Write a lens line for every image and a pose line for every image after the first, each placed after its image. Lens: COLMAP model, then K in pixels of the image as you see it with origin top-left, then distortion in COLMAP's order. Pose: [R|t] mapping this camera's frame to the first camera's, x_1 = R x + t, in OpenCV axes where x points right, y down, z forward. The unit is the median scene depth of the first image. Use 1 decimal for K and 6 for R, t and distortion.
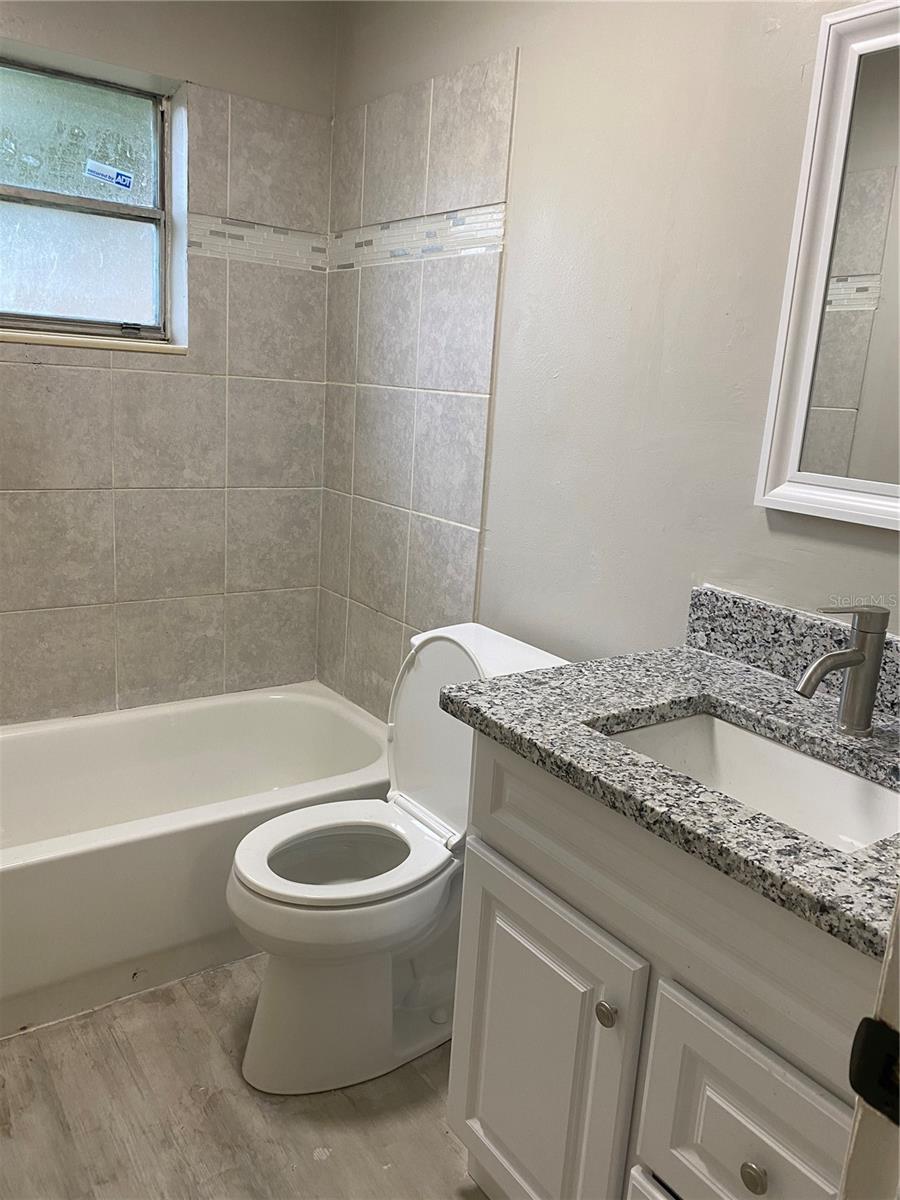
lens RADIAL K [[917.8, 0, 452.0], [0, 917.8, 604.5], [0, 0, 1]] dist [0.025462, -0.037196]
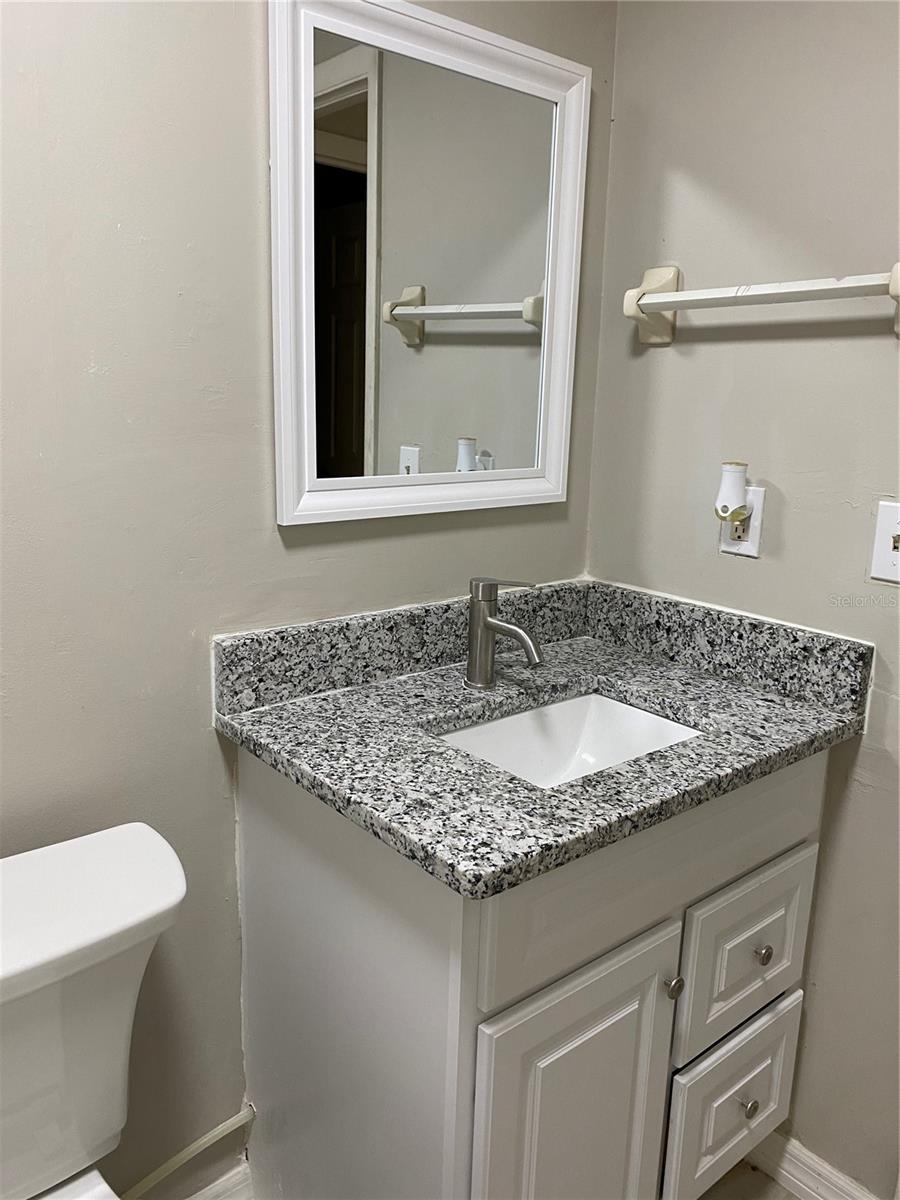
lens RADIAL K [[894.9, 0, 450.0], [0, 894.9, 600.0], [0, 0, 1]] dist [0.066664, -0.101222]
pose [[-0.071849, -0.295212, 0.952726, -0.508795], [0.210099, 0.929284, 0.303793, -0.263725], [-0.975036, 0.221994, -0.004744, 0.851341]]
